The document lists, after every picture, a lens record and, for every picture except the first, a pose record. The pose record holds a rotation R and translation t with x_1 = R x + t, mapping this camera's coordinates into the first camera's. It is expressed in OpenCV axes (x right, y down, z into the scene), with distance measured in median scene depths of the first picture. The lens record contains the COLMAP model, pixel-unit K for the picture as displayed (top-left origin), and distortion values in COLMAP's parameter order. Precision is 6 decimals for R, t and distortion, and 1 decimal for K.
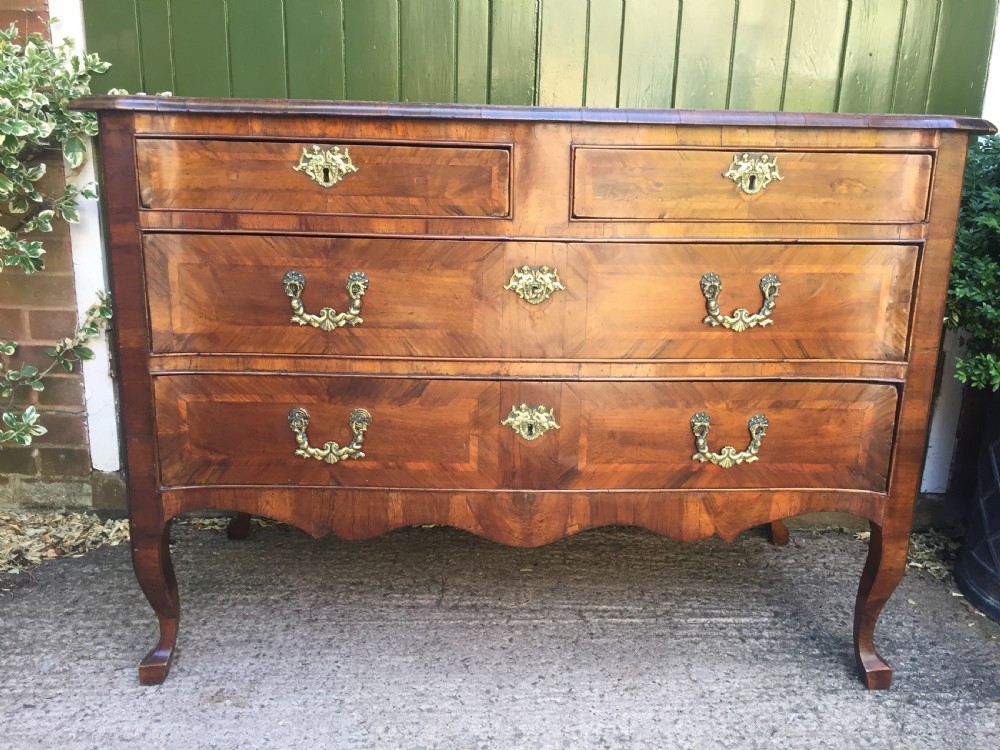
lens RADIAL K [[863.6, 0, 502.9], [0, 863.6, 375.9], [0, 0, 1]] dist [0.086900, -0.130161]
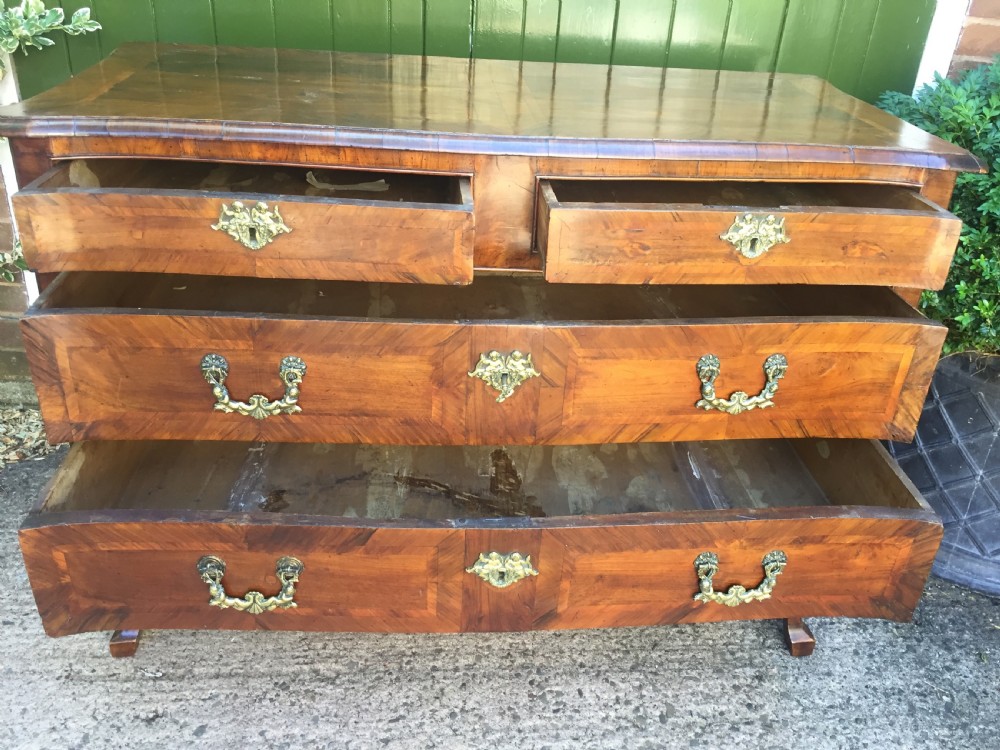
lens RADIAL K [[863.6, 0, 501.5], [0, 863.6, 376.5], [0, 0, 1]] dist [0.086900, -0.130161]
pose [[0.999091, 0.016354, 0.039355, 0.047392], [-0.025462, 0.969565, 0.243505, -0.218081], [-0.034175, -0.244286, 0.969101, -0.043871]]
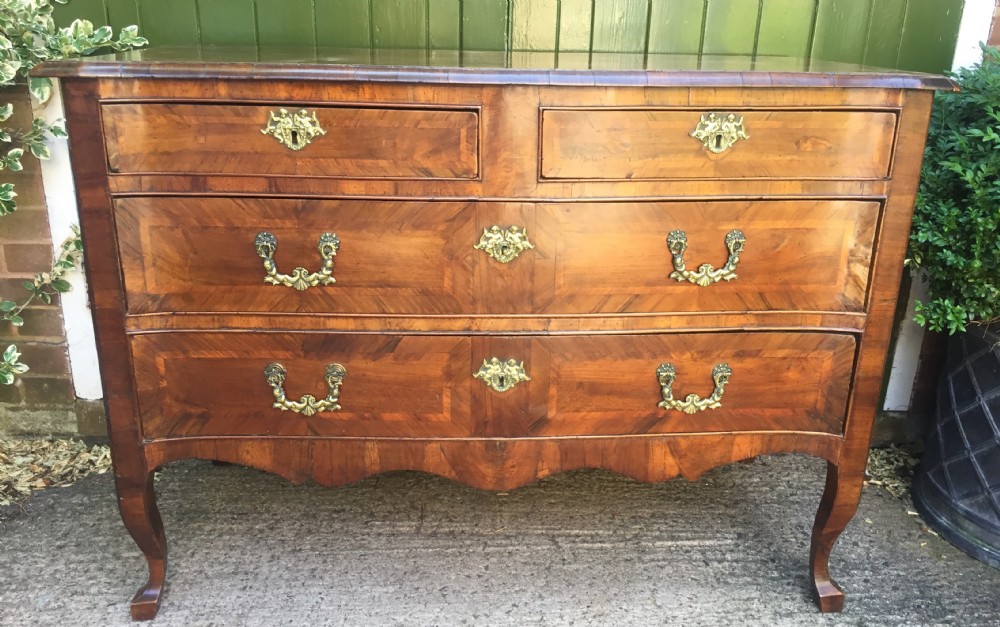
lens RADIAL K [[861.8, 0, 502.6], [0, 861.8, 331.9], [0, 0, 1]] dist [0.085219, -0.124266]
pose [[0.999823, -0.009364, 0.016305, 0.015562], [0.007741, 0.995268, 0.096860, -0.090228], [-0.017135, -0.096717, 0.995164, -0.017182]]
